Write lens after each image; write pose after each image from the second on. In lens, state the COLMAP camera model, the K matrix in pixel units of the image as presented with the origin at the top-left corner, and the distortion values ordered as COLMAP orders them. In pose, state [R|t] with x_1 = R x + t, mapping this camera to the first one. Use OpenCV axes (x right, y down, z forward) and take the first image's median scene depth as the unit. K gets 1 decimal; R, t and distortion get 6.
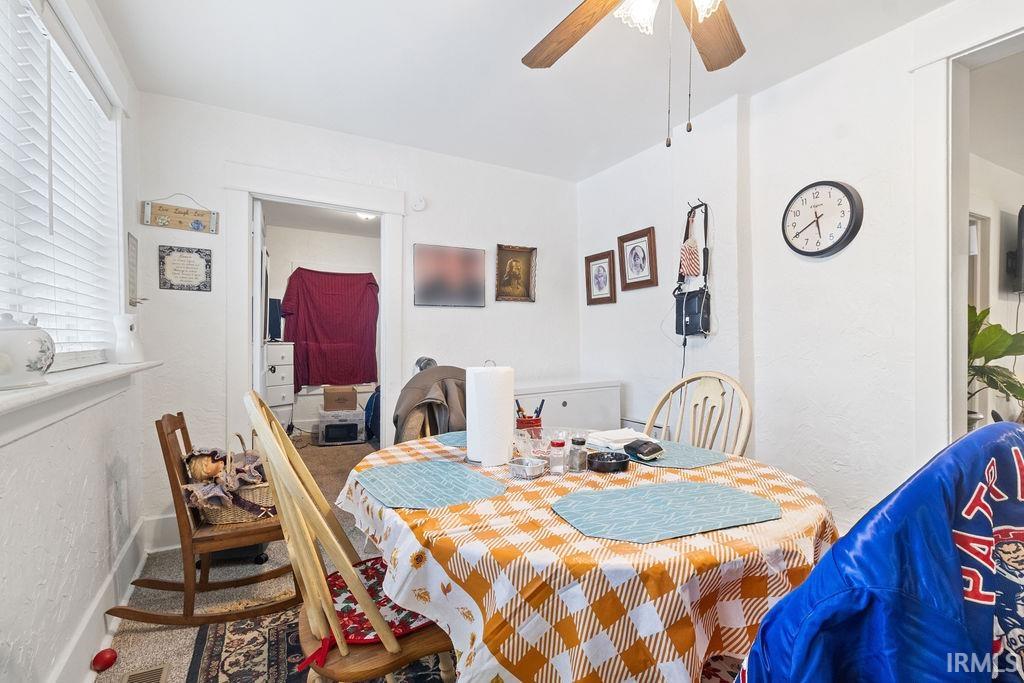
lens RADIAL K [[476.3, 0, 521.9], [0, 476.3, 344.3], [0, 0, 1]] dist [0.002773, 0.000437]
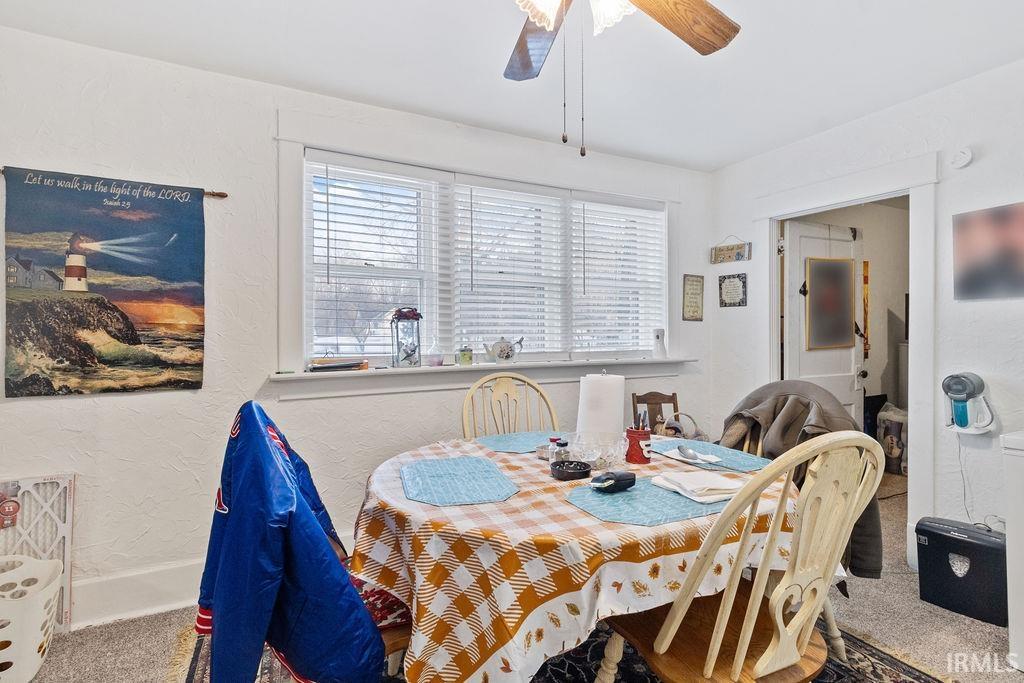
lens RADIAL K [[476.3, 0, 521.9], [0, 476.3, 344.3], [0, 0, 1]] dist [0.002773, 0.000437]
pose [[-0.026003, 0.019227, -0.999477, 0.649829], [-0.005742, 0.999796, 0.019383, -0.029694], [0.999645, 0.006243, -0.025887, 0.442117]]
